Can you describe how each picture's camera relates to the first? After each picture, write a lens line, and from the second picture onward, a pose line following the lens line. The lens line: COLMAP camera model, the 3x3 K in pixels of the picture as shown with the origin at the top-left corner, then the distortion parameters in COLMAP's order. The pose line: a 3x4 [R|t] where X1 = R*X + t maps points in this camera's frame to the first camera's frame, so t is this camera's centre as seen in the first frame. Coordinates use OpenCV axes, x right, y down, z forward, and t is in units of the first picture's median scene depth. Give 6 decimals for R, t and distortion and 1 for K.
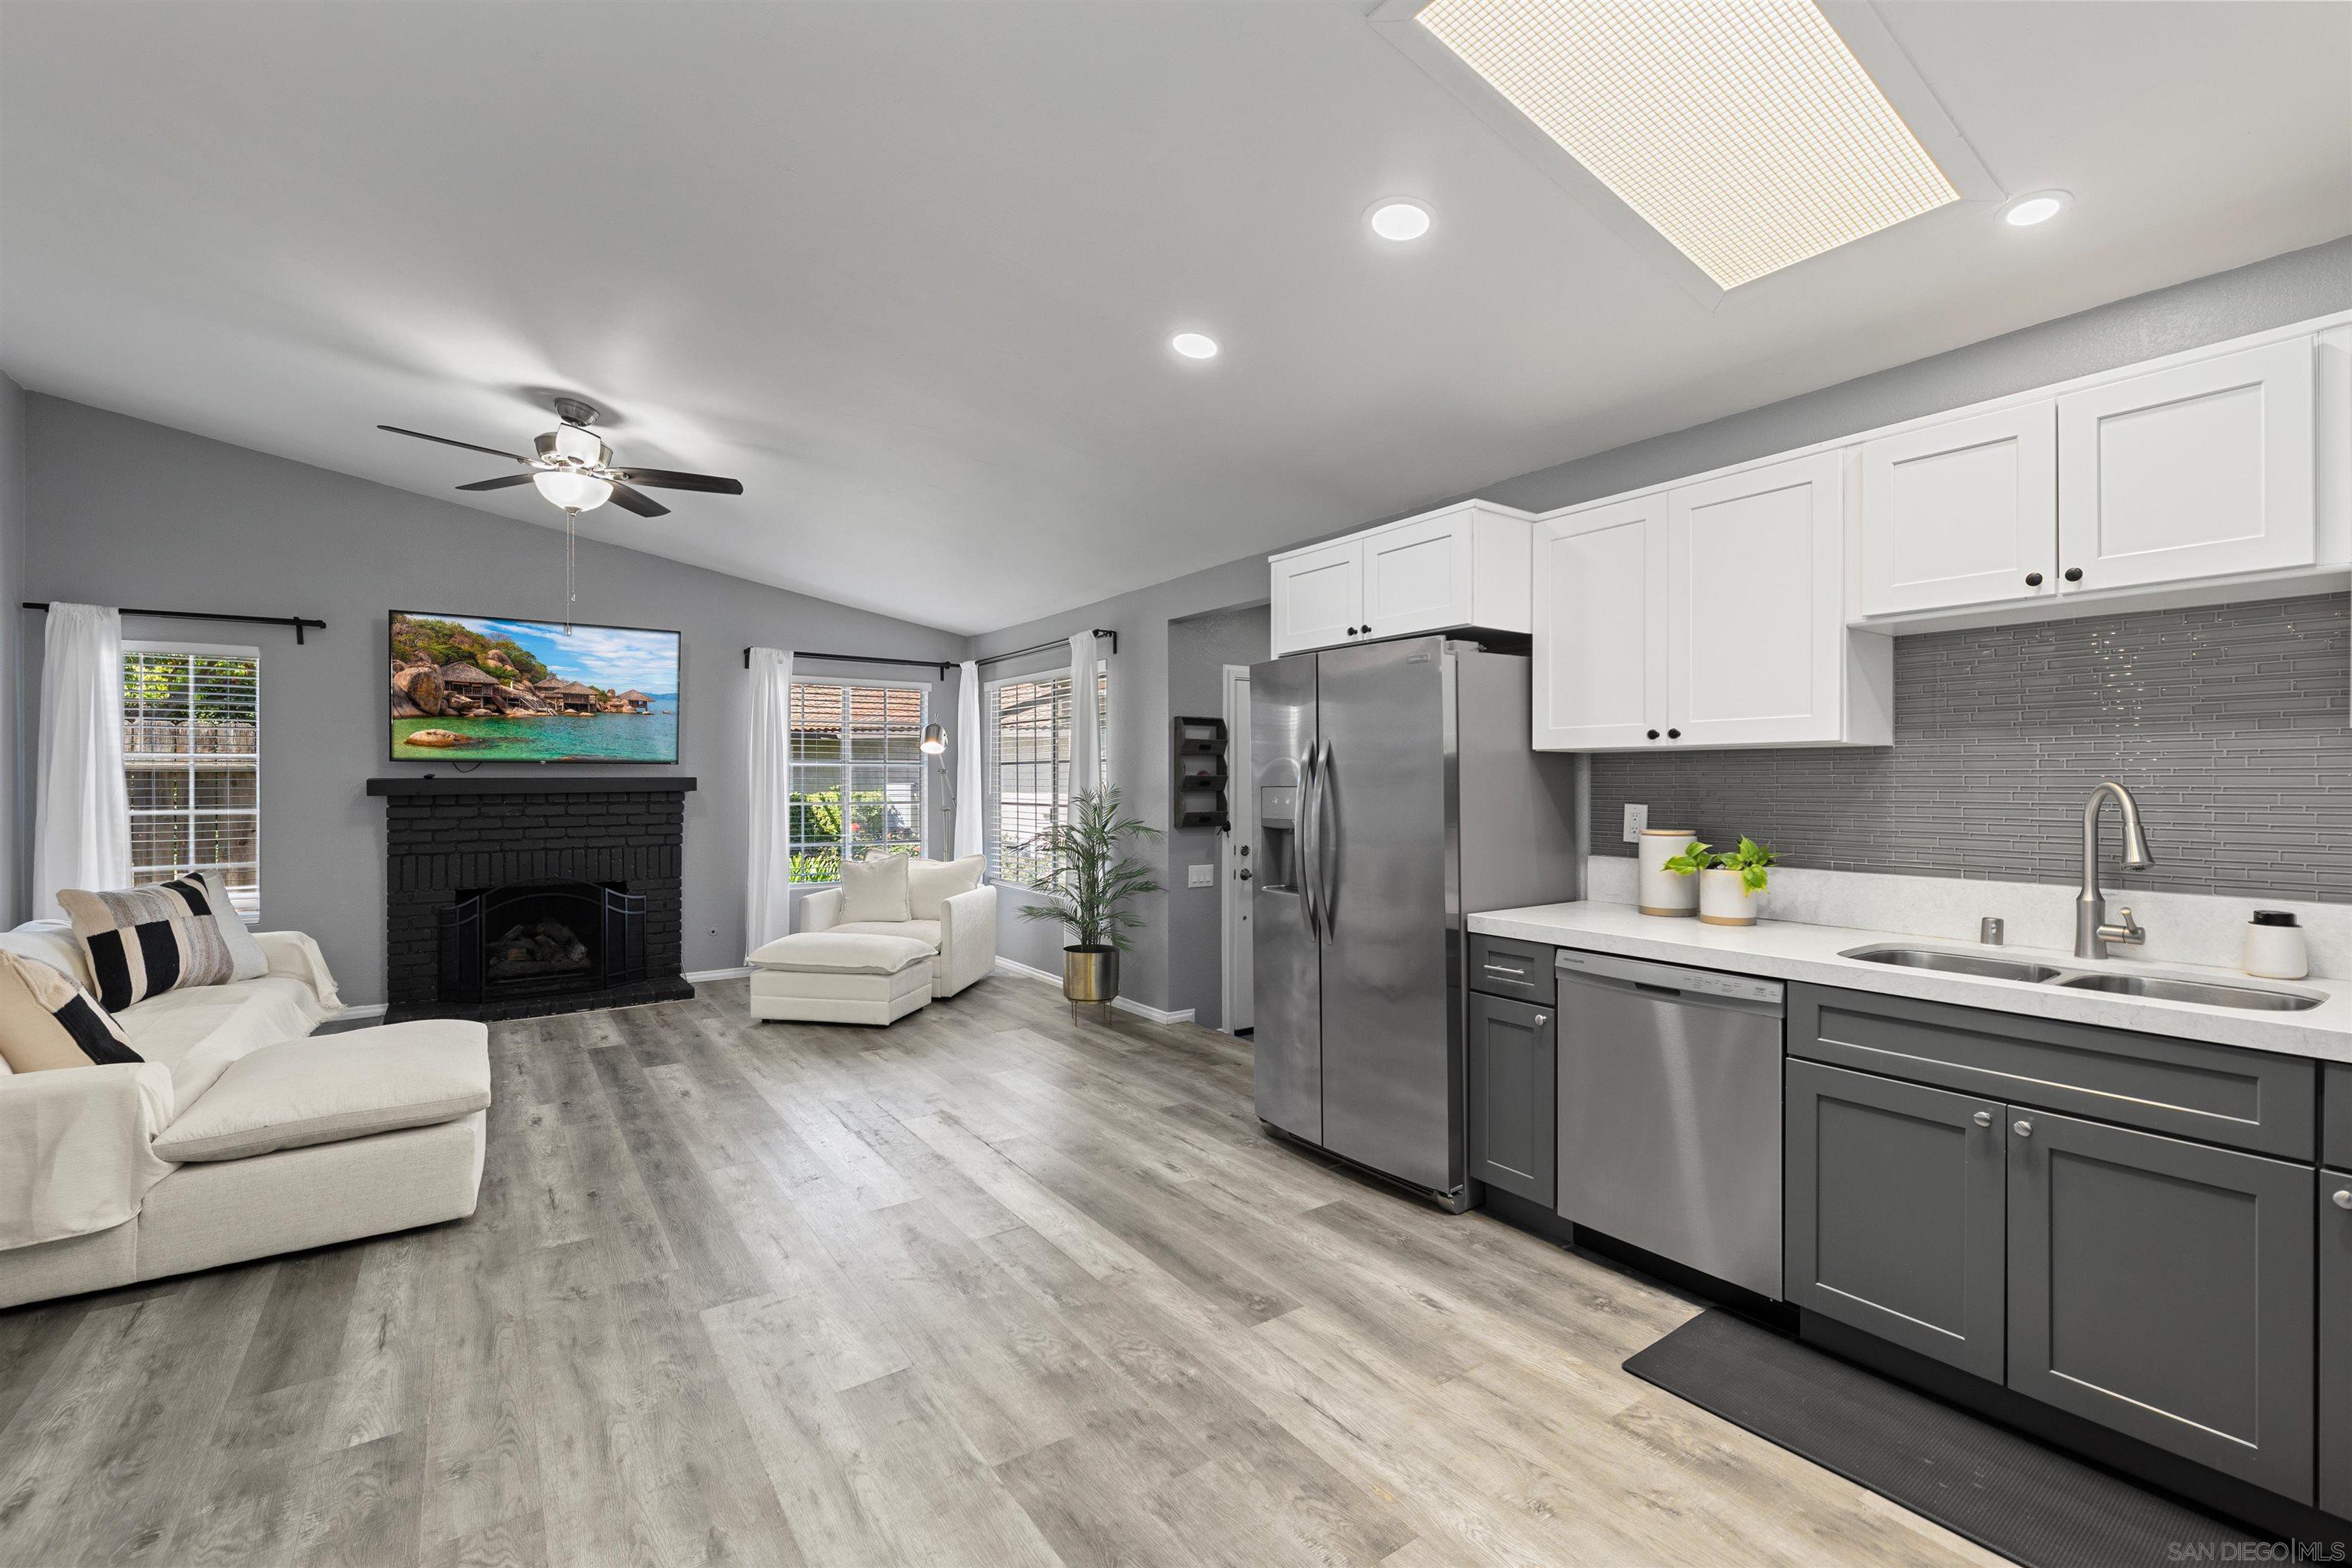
lens RADIAL K [[1020.0, 0, 1182.1], [0, 1020.0, 778.5], [0, 0, 1]] dist [-0.001665, -0.000534]
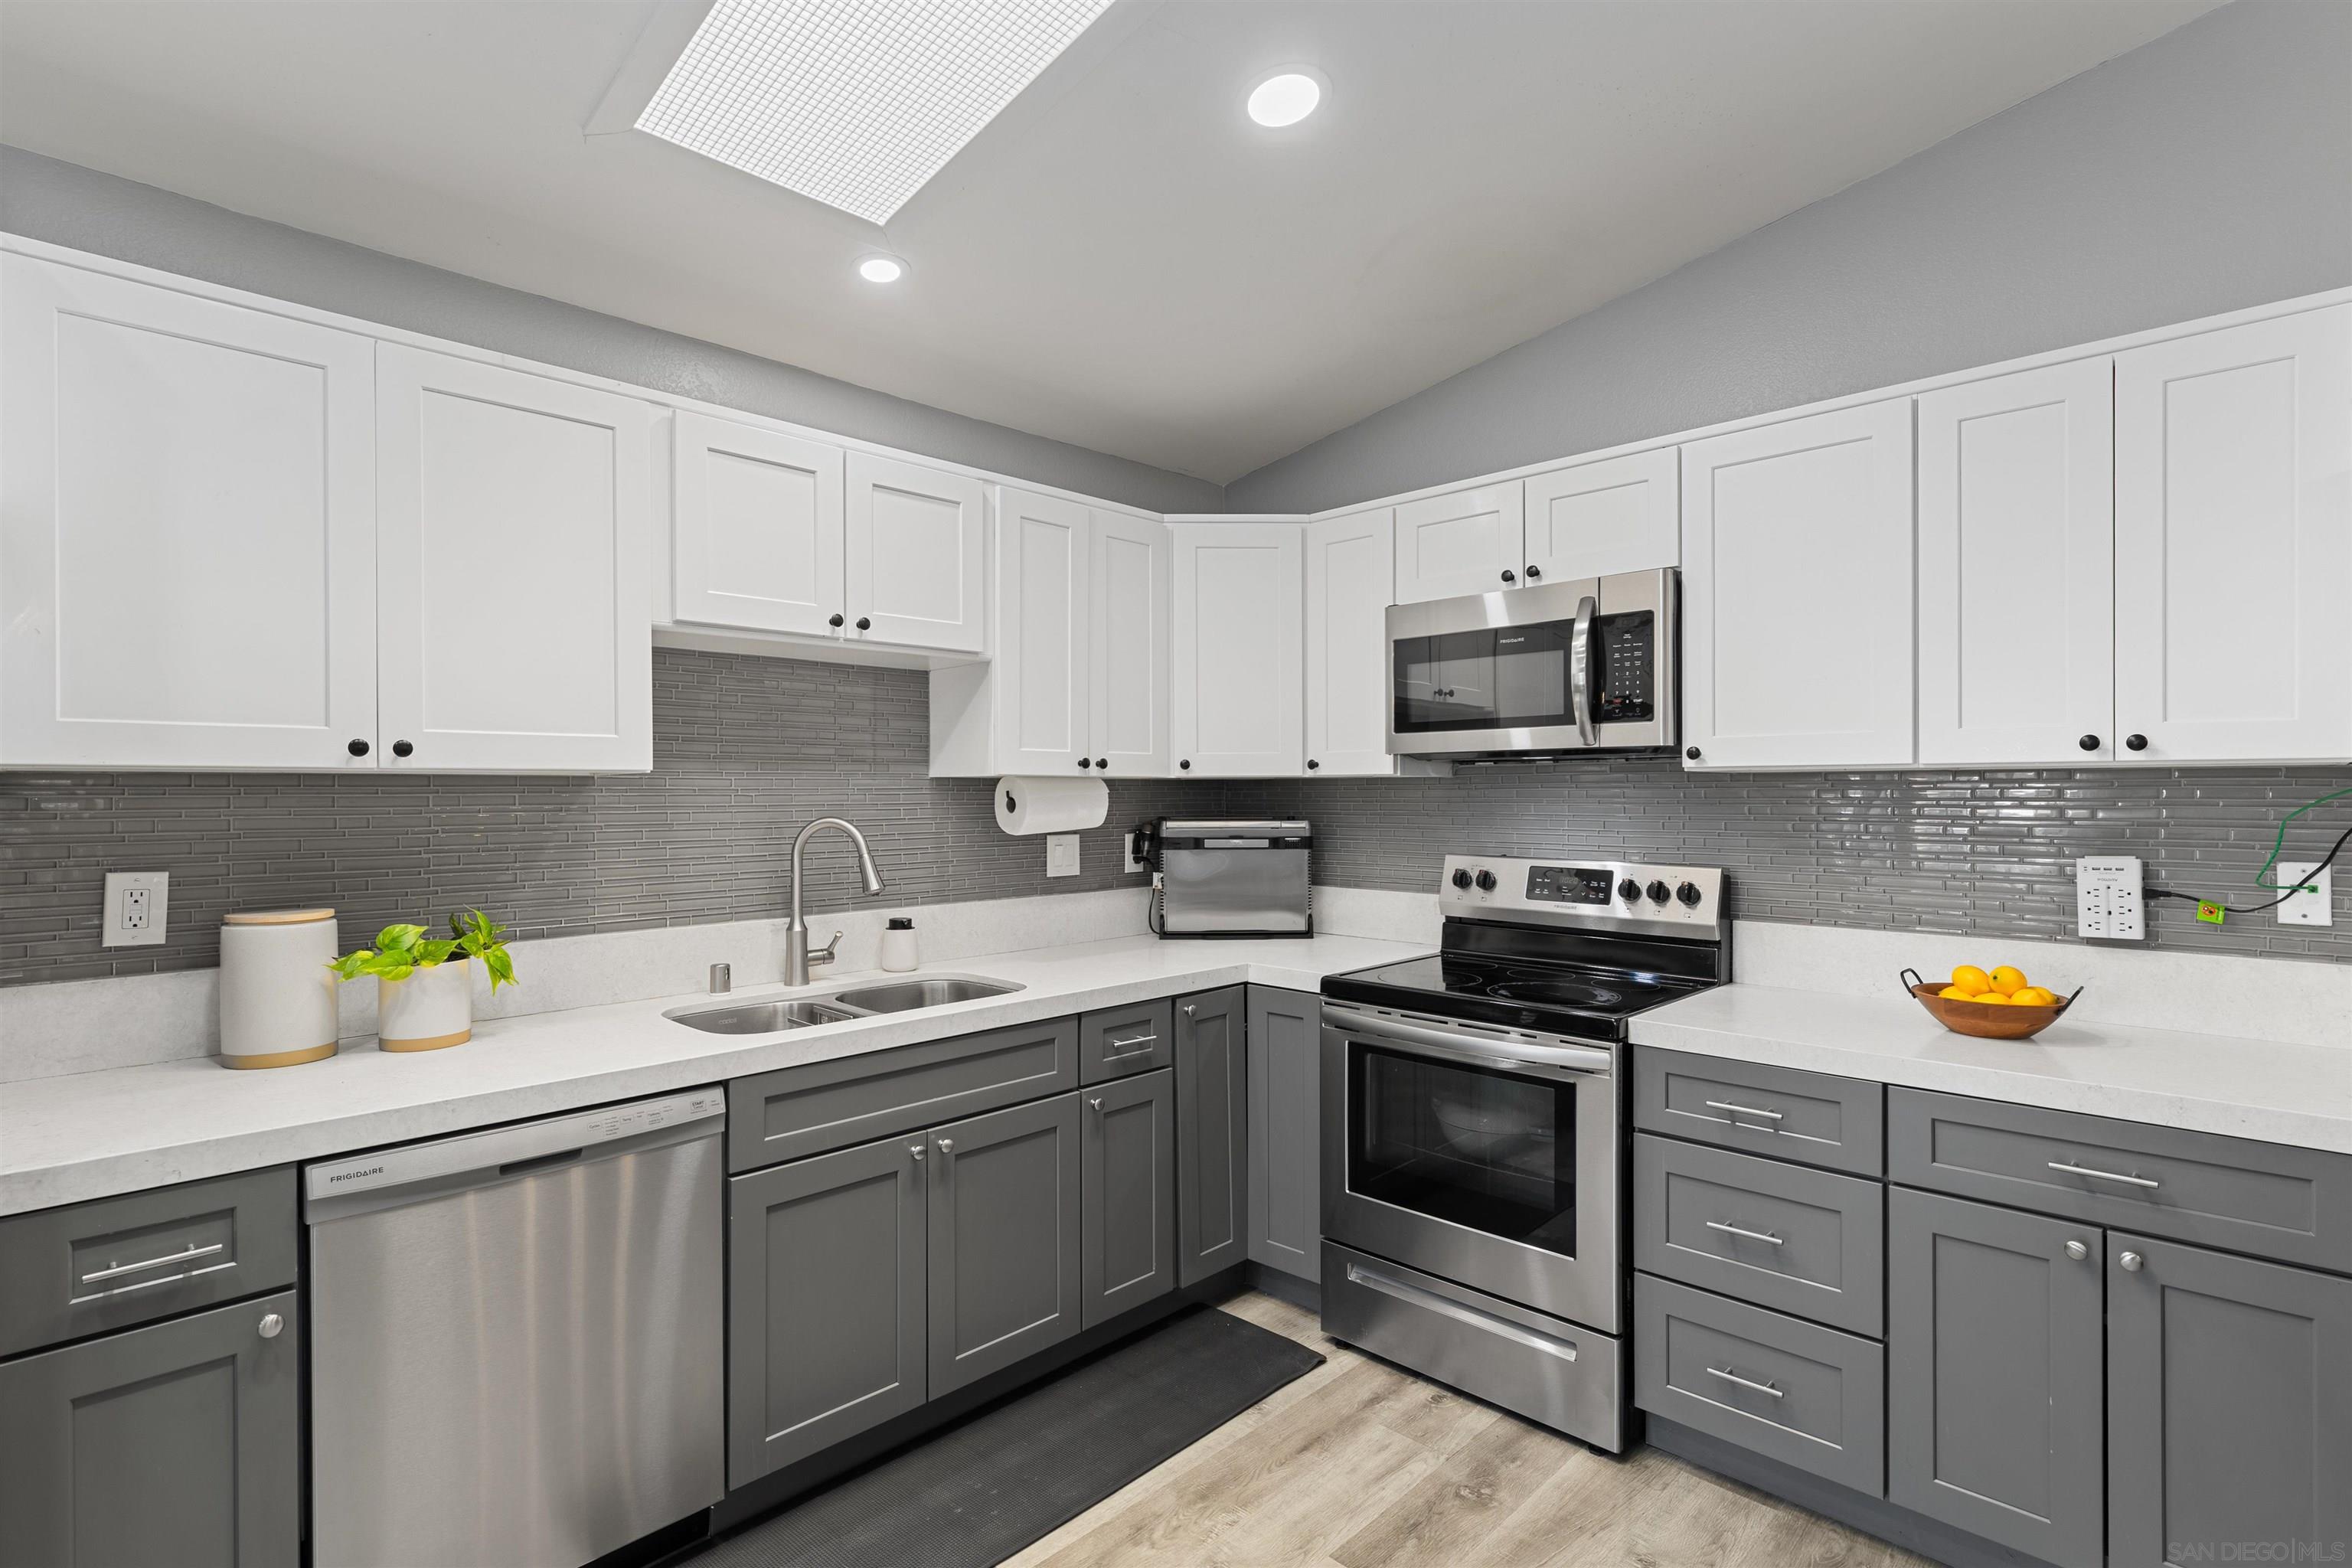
lens RADIAL K [[1130.7, 0, 1182.8], [0, 1130.7, 791.0], [0, 0, 1]] dist [-0.000375, 0.000016]
pose [[-0.190280, 0.000439, 0.981730, -0.161103], [0.001156, 0.999999, -0.000223, -0.011191], [-0.981729, 0.001092, -0.190280, 0.413543]]
